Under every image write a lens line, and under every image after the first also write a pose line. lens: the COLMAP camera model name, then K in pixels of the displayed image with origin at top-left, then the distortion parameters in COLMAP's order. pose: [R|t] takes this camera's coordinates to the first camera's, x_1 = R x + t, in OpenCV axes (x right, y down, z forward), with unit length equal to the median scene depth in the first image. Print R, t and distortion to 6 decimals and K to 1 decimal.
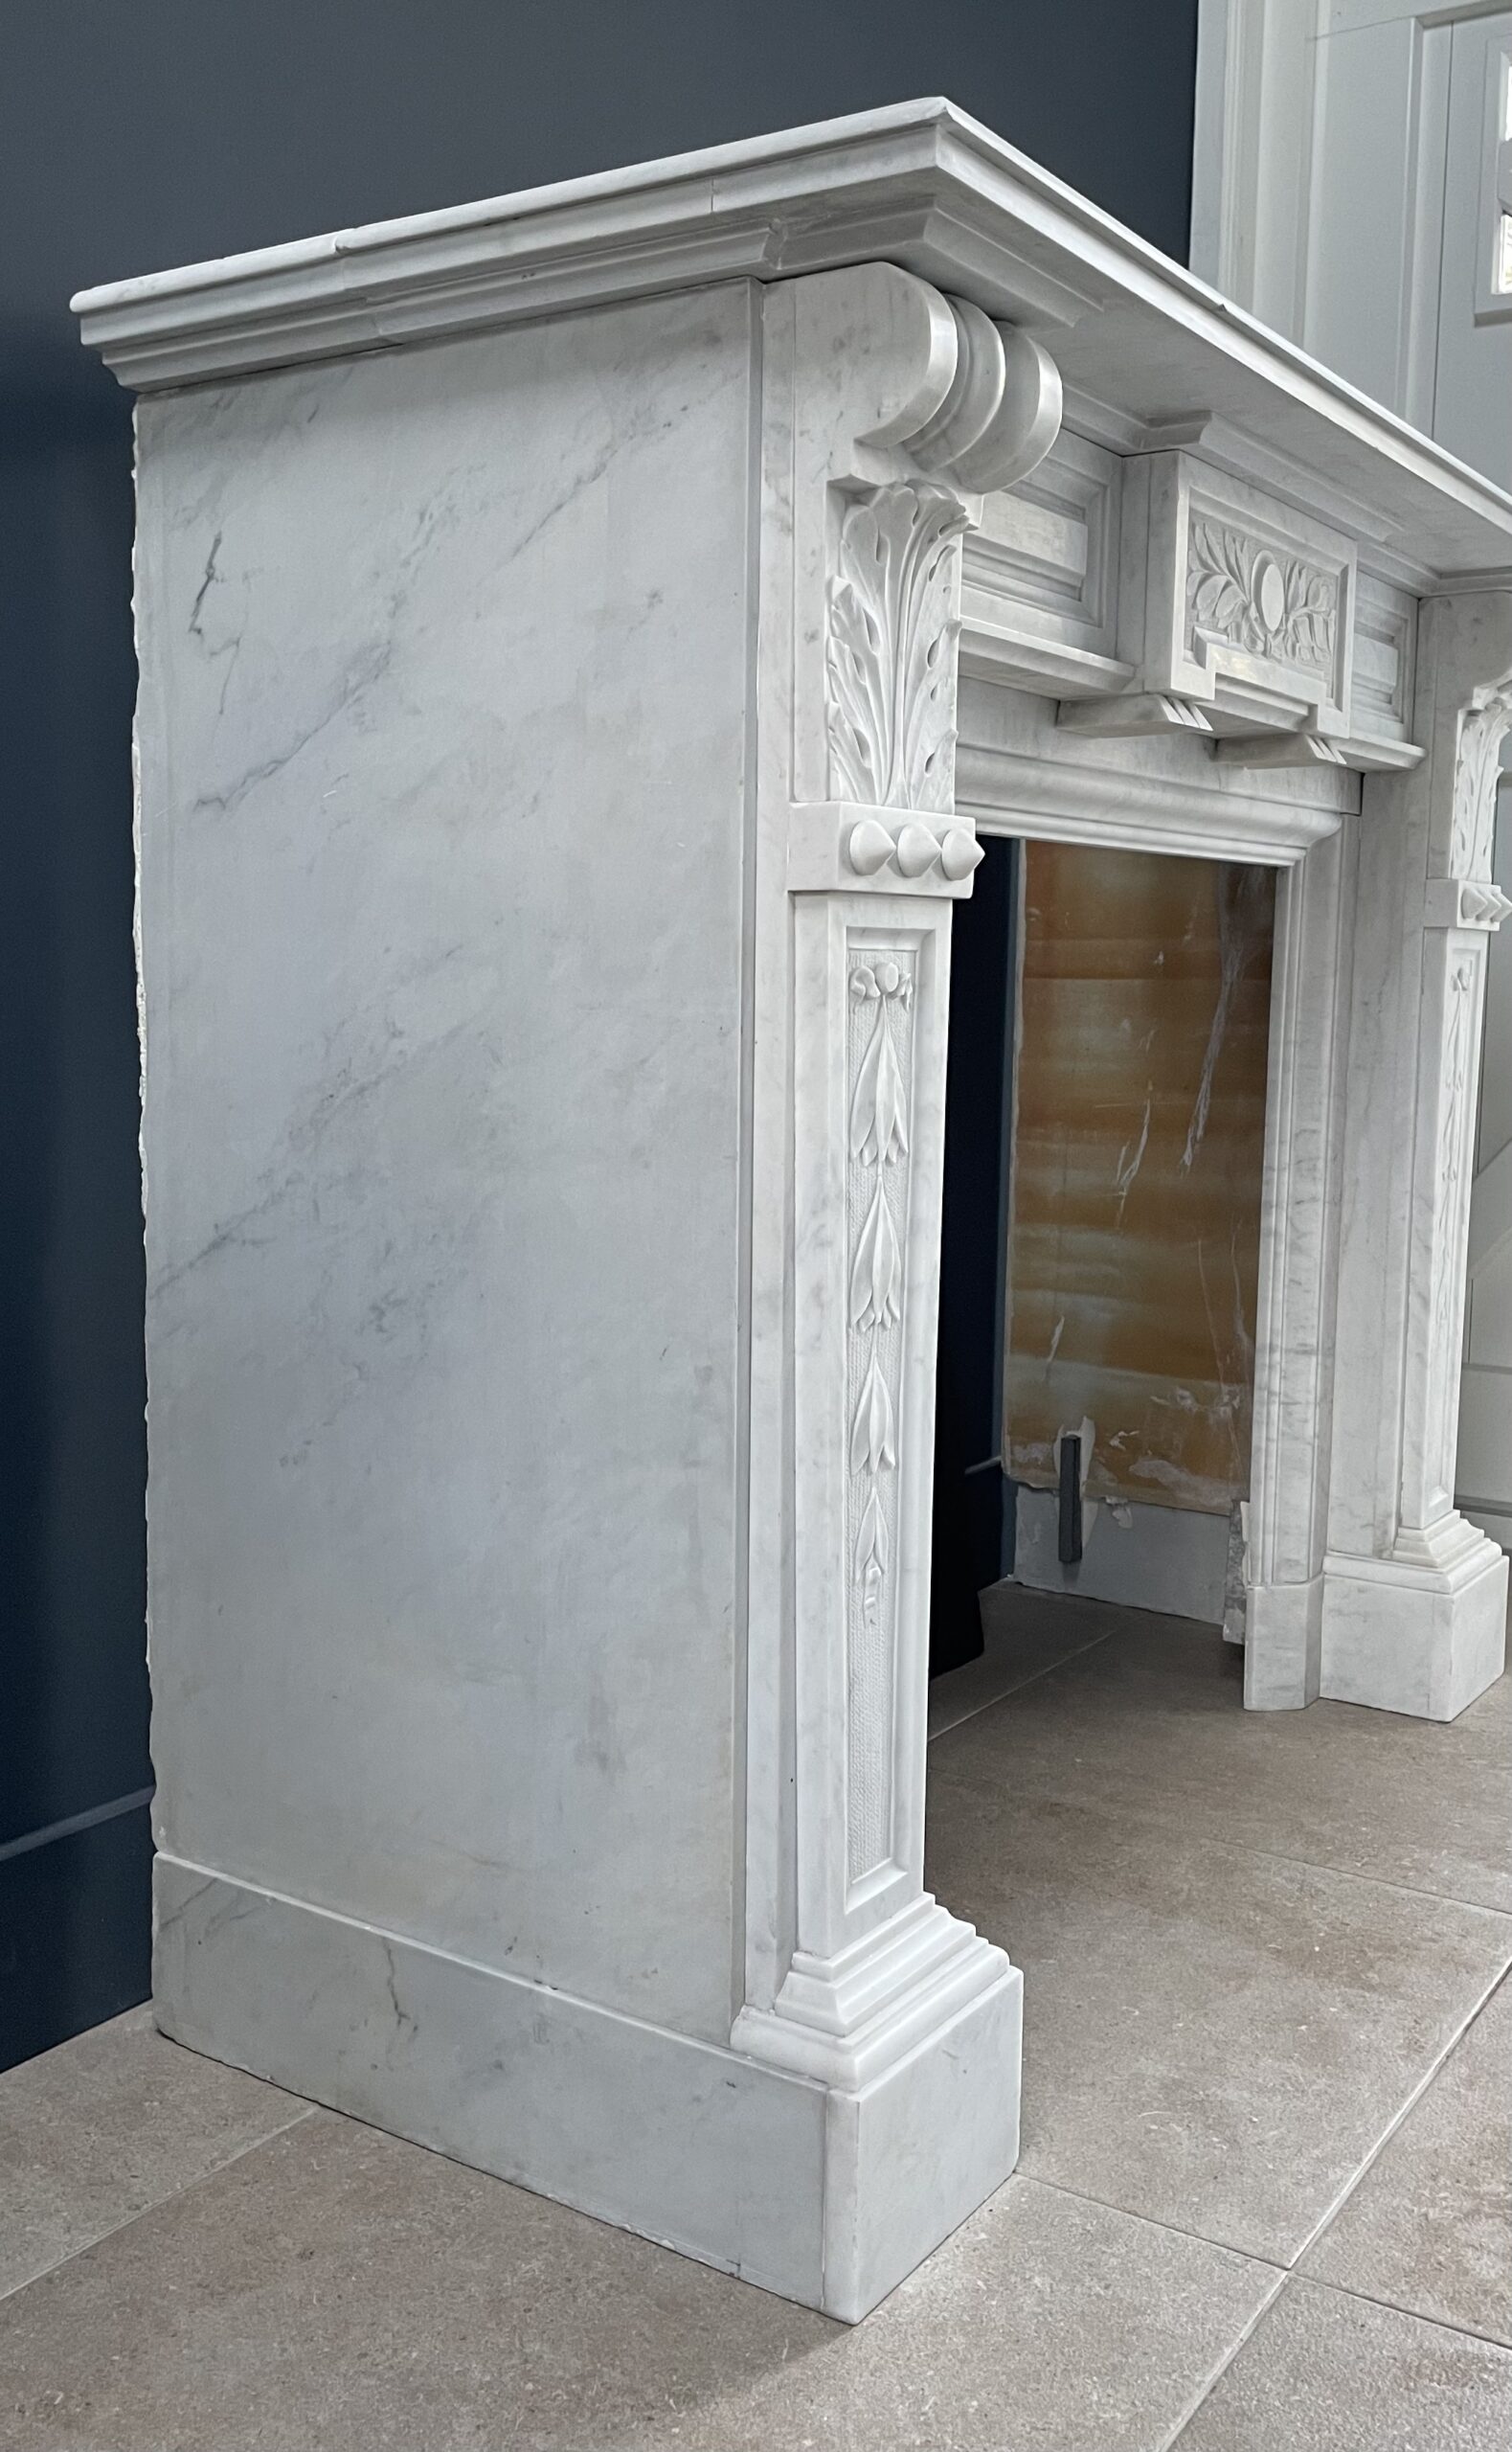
lens RADIAL K [[2208.5, 0, 689.2], [0, 2208.5, 1186.5], [0, 0, 1]] dist [0.105797, -0.197041]
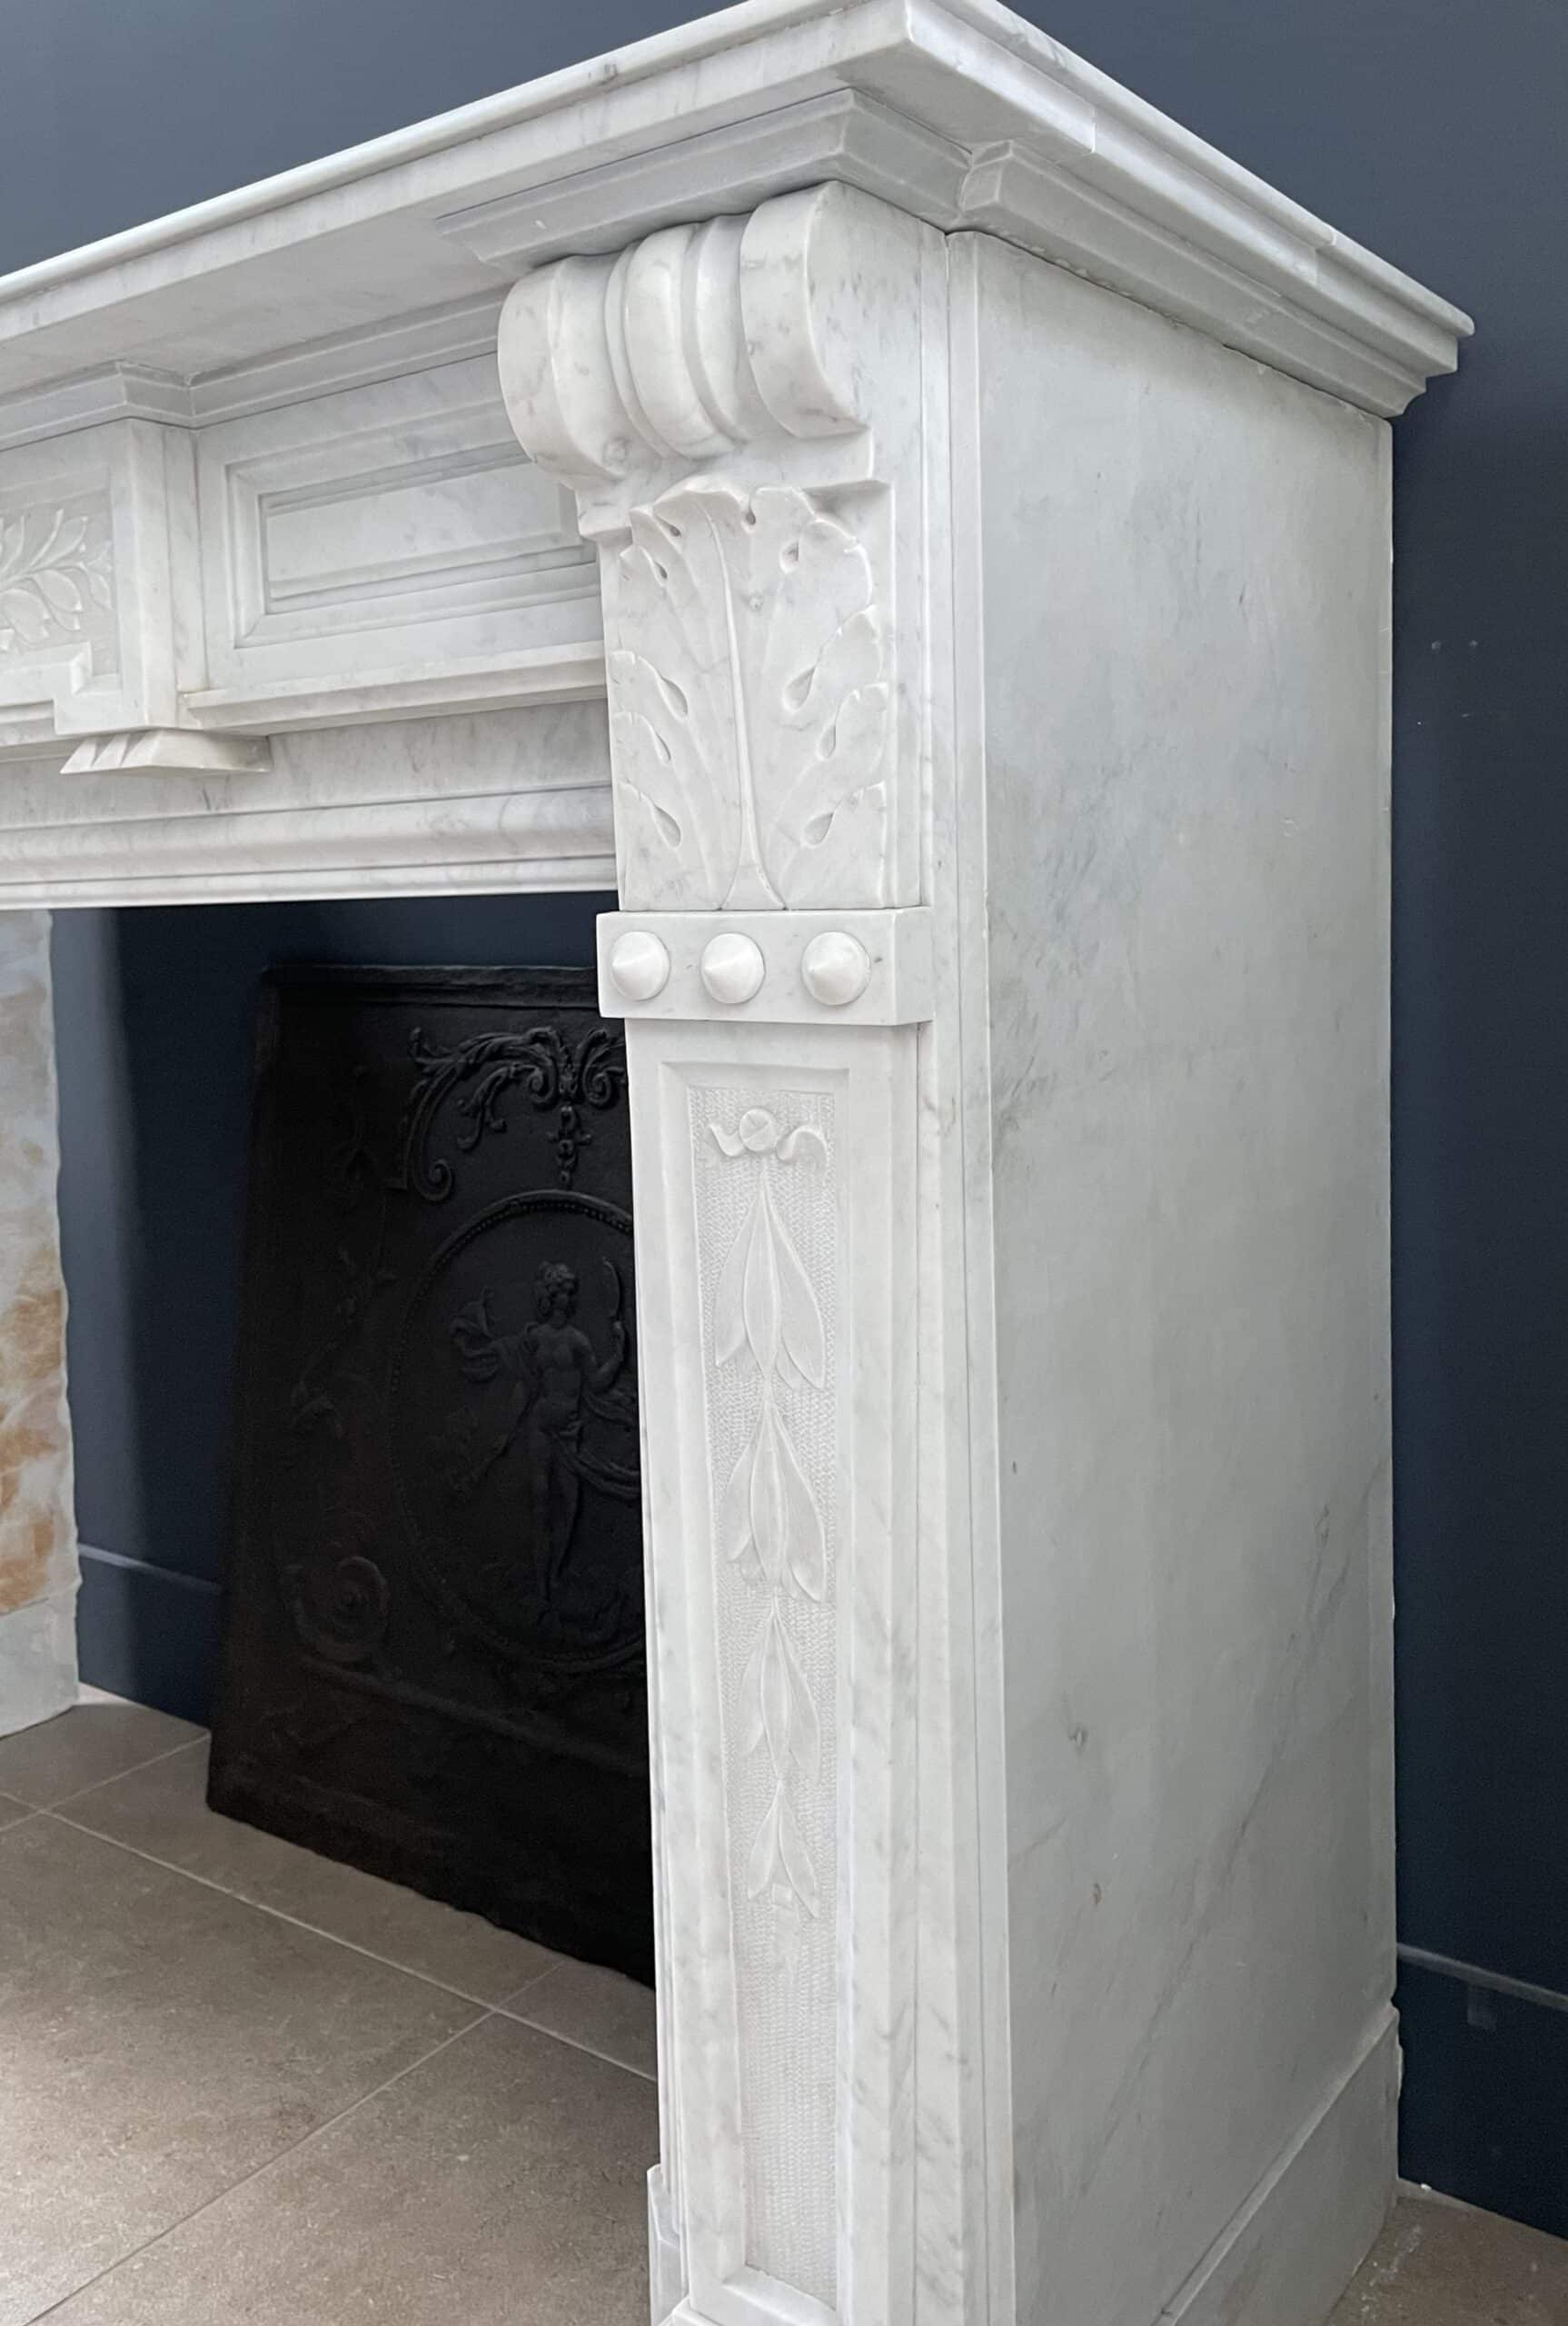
lens RADIAL K [[1945.4, 0, 738.1], [0, 1945.4, 1045.3], [0, 0, 1]] dist [0.059293, -0.066561]
pose [[-0.038690, 0.071115, -0.996718, 1.248200], [-0.070923, 0.994753, 0.073727, -0.238589], [0.996731, 0.073543, -0.033443, 1.748162]]
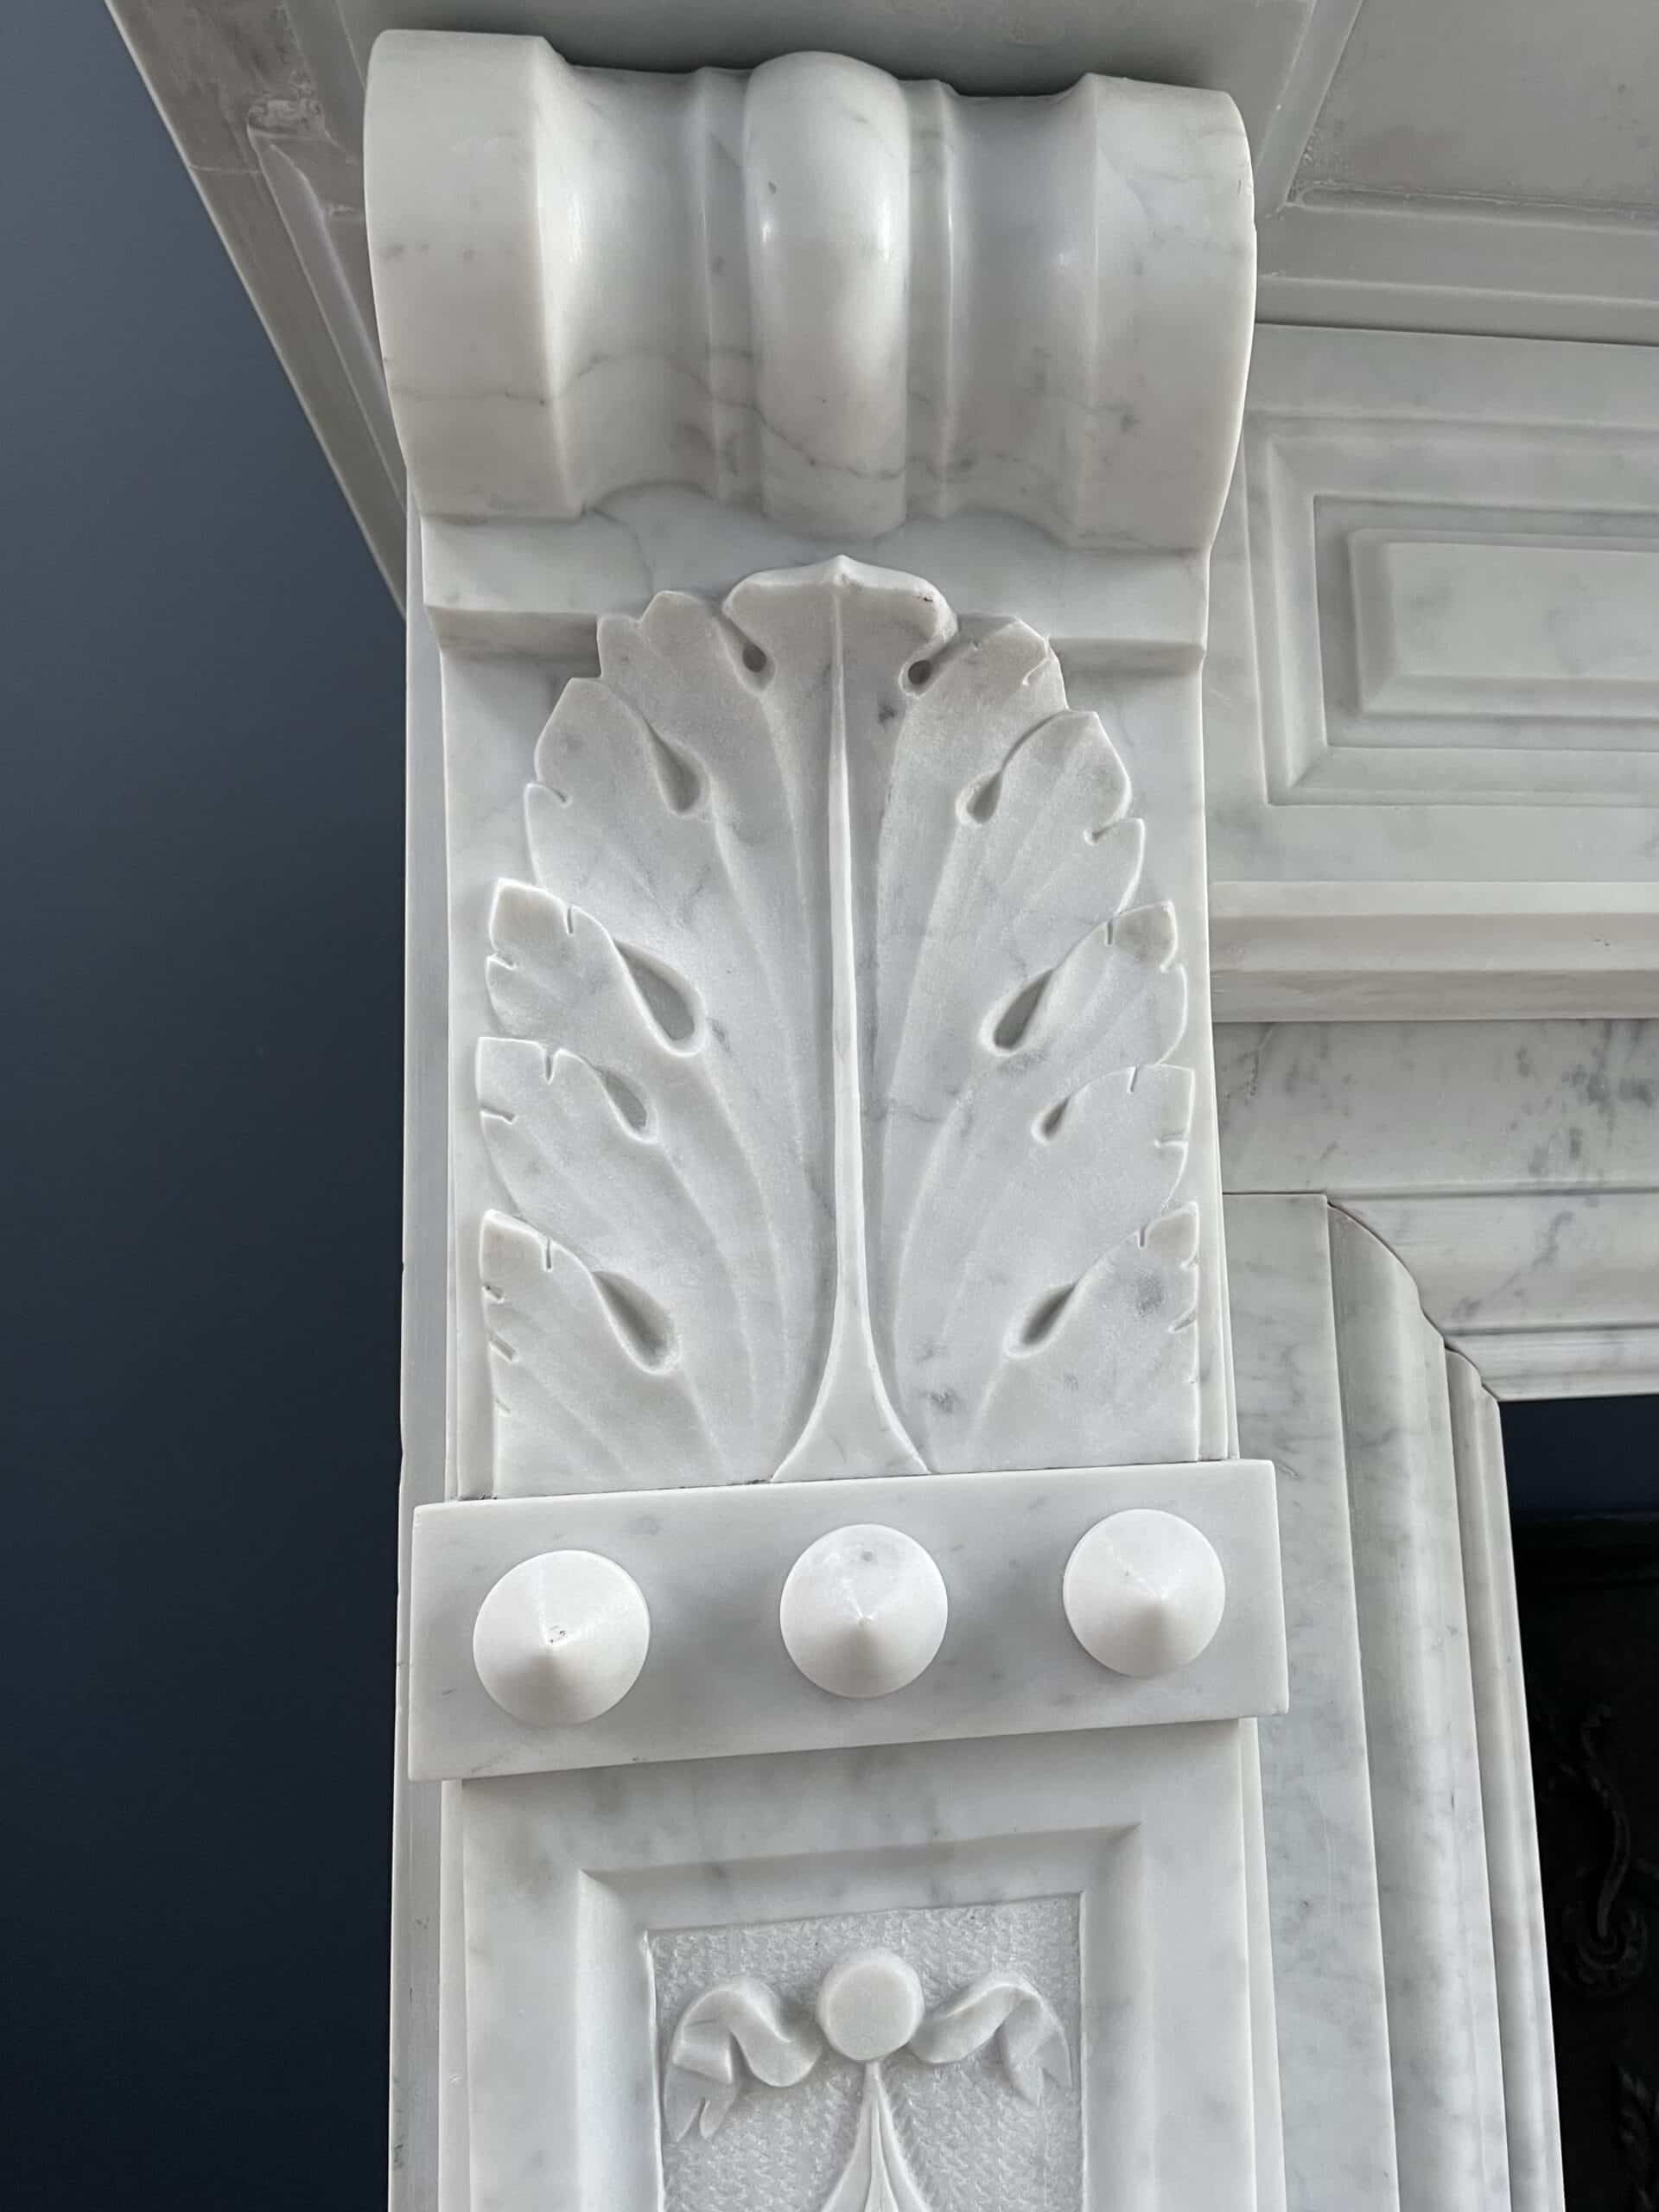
lens RADIAL K [[1815.5, 0, 1118.3], [0, 1815.5, 1139.2], [0, 0, 1]] dist [0.054235, -0.076322]
pose [[0.688443, -0.160371, -0.707338, 0.311744], [-0.012423, 0.972498, -0.232580, -0.150858], [0.725184, 0.168905, 0.667518, 0.806758]]
